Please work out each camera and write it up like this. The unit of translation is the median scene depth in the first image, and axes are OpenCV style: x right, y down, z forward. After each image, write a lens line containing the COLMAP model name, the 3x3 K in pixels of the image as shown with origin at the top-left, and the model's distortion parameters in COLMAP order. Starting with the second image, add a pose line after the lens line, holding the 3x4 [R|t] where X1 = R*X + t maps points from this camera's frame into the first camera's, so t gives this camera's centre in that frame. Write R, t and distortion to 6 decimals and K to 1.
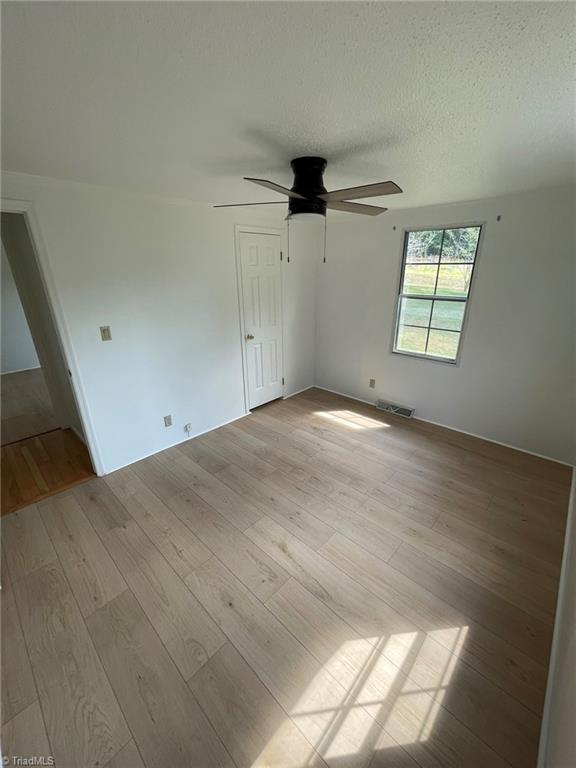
lens RADIAL K [[310.6, 0, 284.6], [0, 310.6, 376.1], [0, 0, 1]] dist [-0.001814, 0.000957]
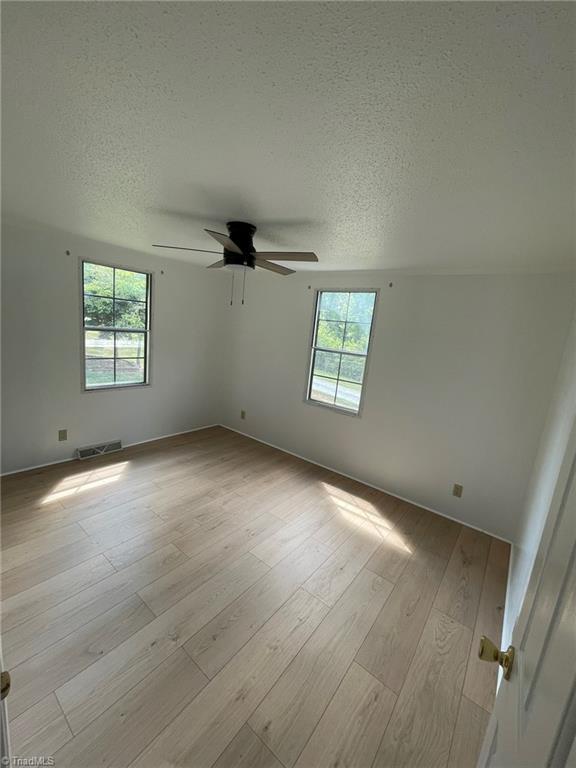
lens RADIAL K [[310.6, 0, 284.5], [0, 310.6, 388.2], [0, 0, 1]] dist [-0.001814, 0.000957]
pose [[-0.089105, -0.197735, 0.976197, -0.818985], [0.234139, 0.948473, 0.213491, -0.200542], [-0.968111, 0.247589, -0.038216, 0.705883]]
